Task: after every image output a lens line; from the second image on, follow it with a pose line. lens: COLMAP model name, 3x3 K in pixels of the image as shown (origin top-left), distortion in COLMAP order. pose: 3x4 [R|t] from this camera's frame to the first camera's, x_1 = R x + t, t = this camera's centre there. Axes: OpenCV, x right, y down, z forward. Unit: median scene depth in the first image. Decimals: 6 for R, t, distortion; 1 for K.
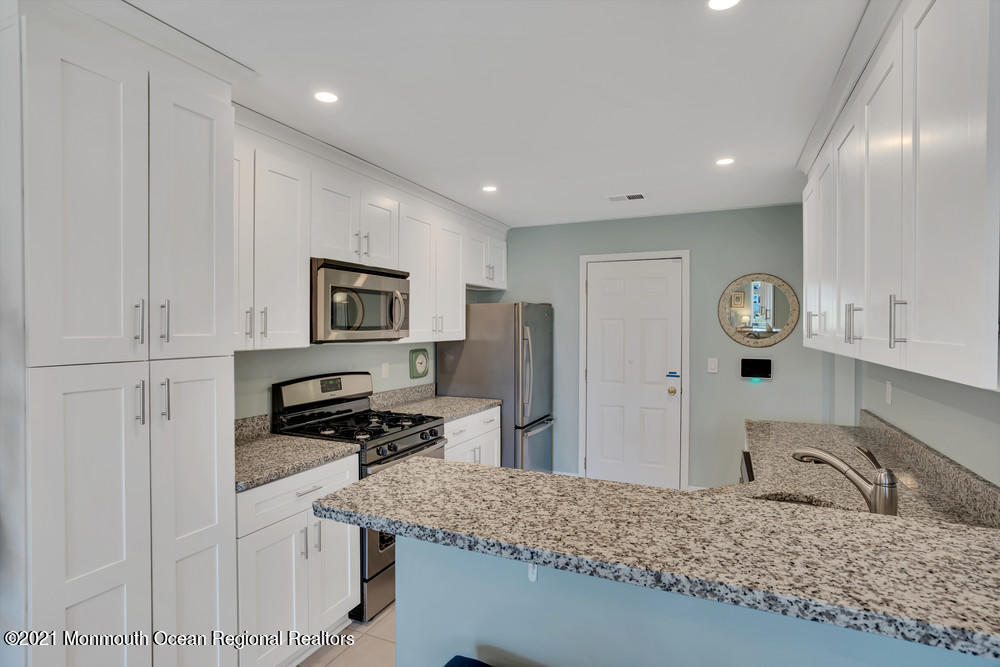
lens RADIAL K [[513.2, 0, 499.9], [0, 513.2, 336.3], [0, 0, 1]] dist [-0.033741, 0.001677]
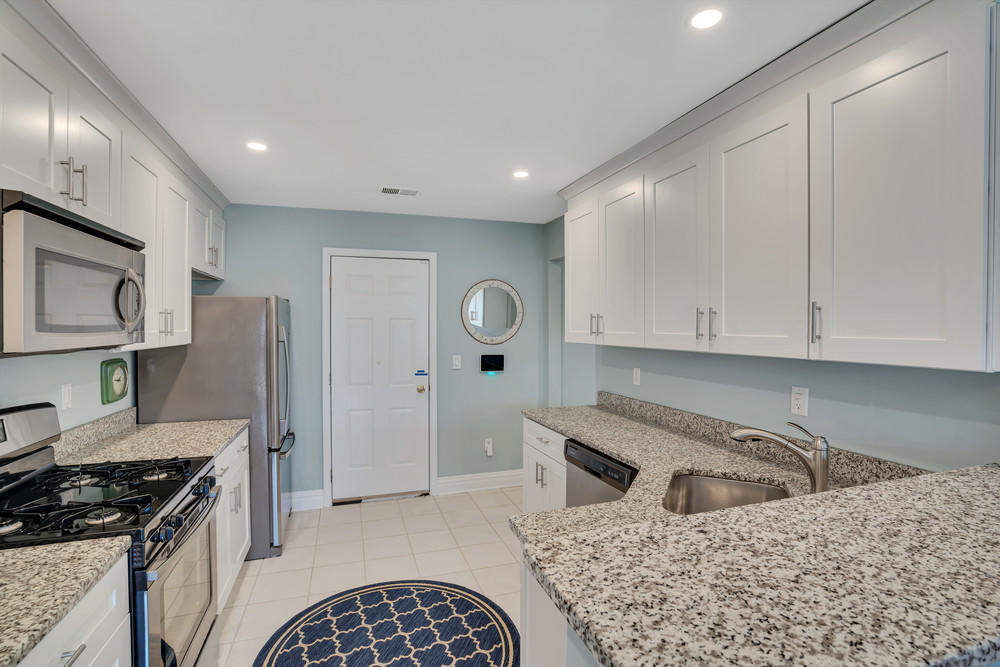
lens RADIAL K [[464.6, 0, 498.8], [0, 464.6, 335.7], [0, 0, 1]] dist [-0.046790, 0.015279]
pose [[0.730511, -0.012078, 0.682794, -0.298313], [0.011586, 0.999919, 0.005291, -0.005047], [-0.682803, 0.004046, 0.730591, 0.342374]]
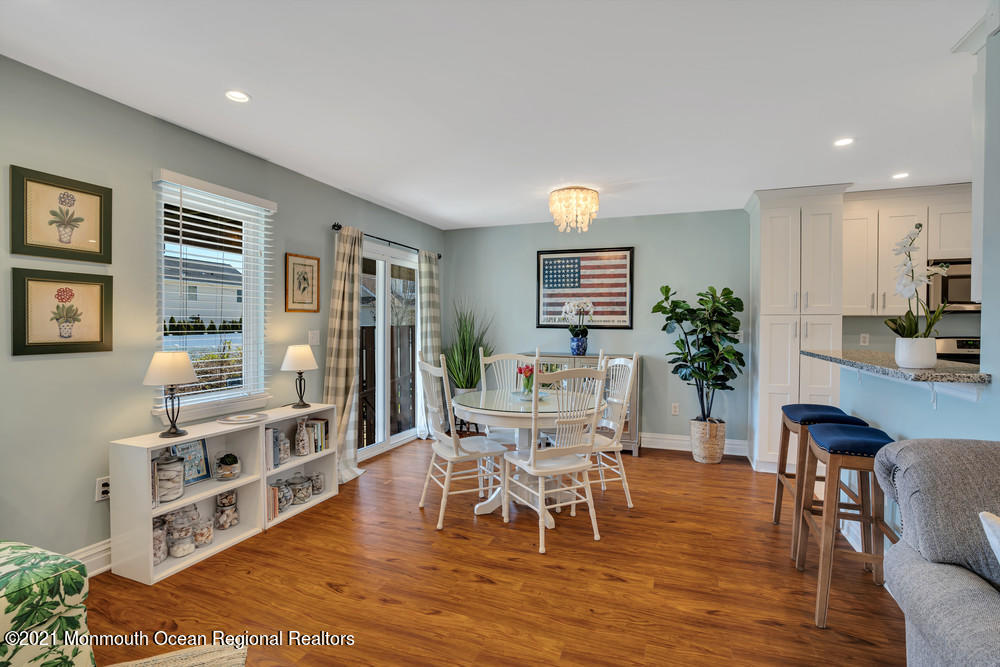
lens RADIAL K [[464.6, 0, 501.8], [0, 464.6, 331.0], [0, 0, 1]] dist [-0.046790, 0.015279]
pose [[0.068912, 0.008205, -0.997589, 0.959124], [-0.024526, 0.999678, 0.006528, 0.094078], [0.997321, 0.024017, 0.069091, -0.438262]]
